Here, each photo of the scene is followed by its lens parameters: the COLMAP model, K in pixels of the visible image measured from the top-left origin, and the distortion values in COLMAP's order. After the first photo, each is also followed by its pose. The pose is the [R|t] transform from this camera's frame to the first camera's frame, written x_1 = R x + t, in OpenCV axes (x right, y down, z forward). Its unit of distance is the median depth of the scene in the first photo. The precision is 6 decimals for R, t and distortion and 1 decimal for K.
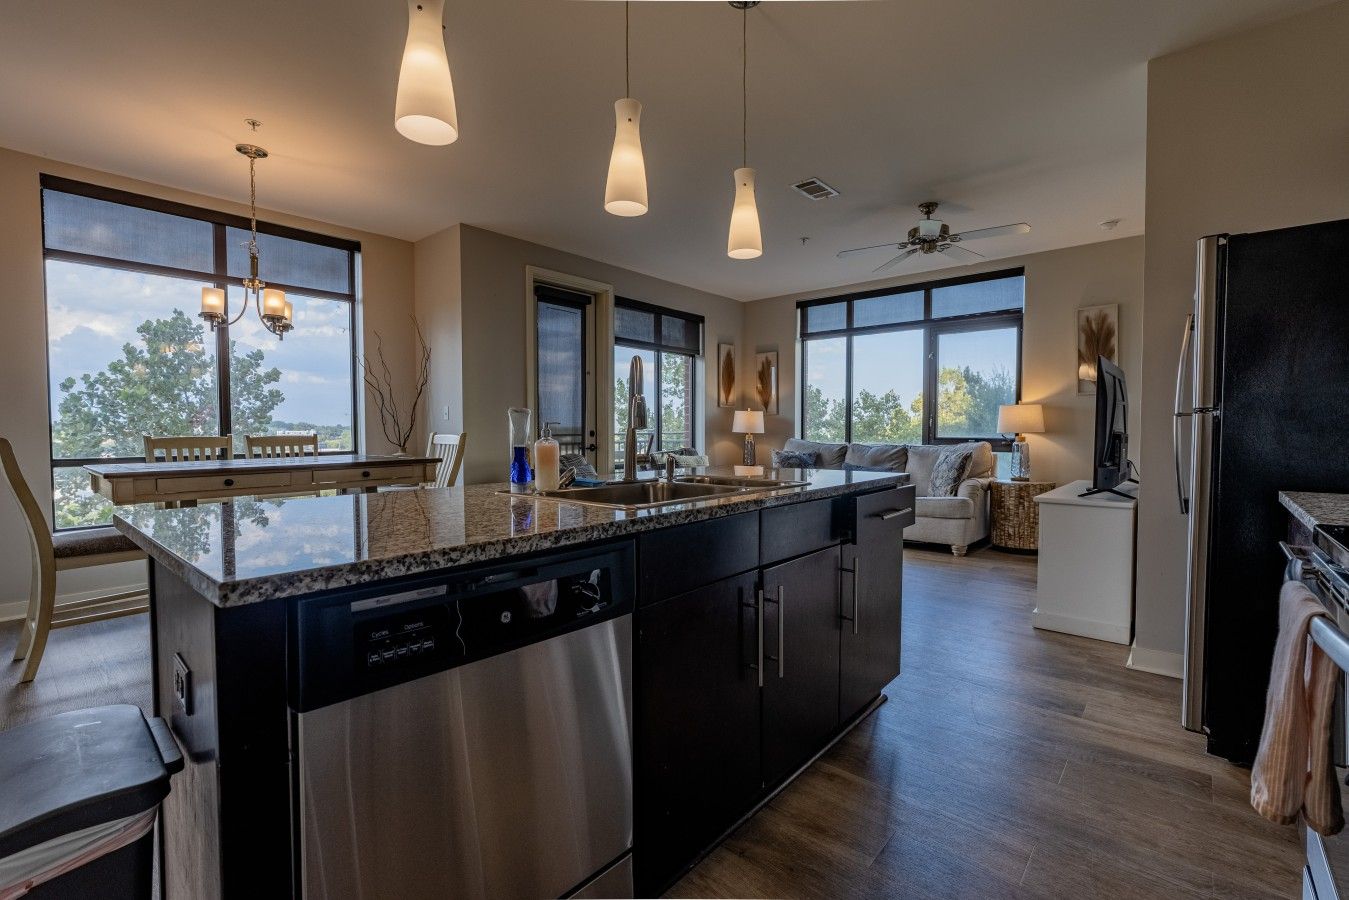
lens RADIAL K [[595.8, 0, 674.5], [0, 595.8, 450.0], [0, 0, 1]] dist [0.000114, 0.000307]
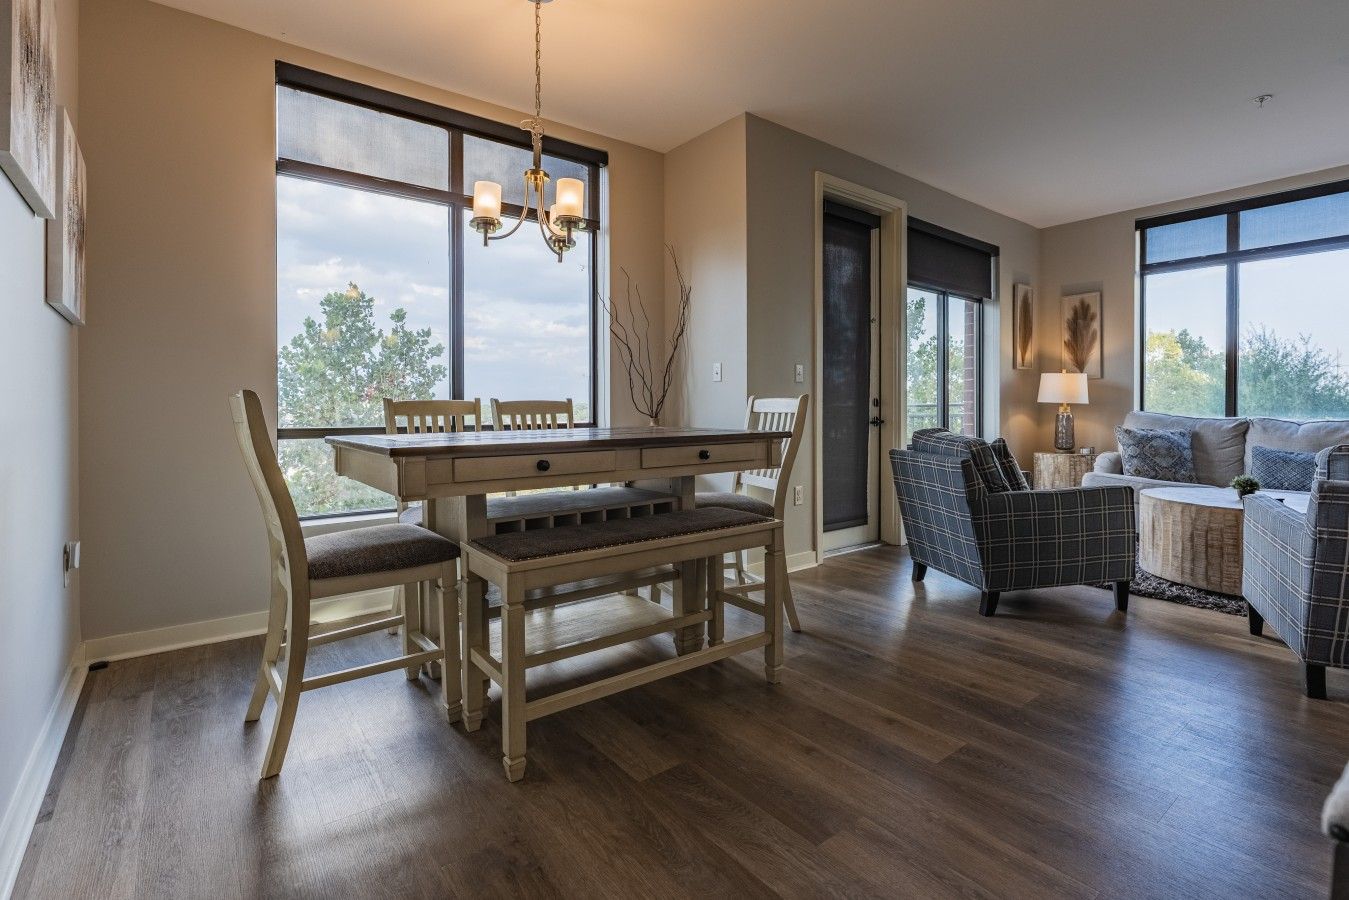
lens RADIAL K [[632.6, 0, 672.0], [0, 632.6, 410.8], [0, 0, 1]] dist [0.000686, -0.000027]
pose [[0.980780, 0.000764, -0.195117, -0.201362], [-0.006740, 0.999528, -0.029966, 0.006791], [0.195002, 0.030705, 0.980322, 0.157220]]
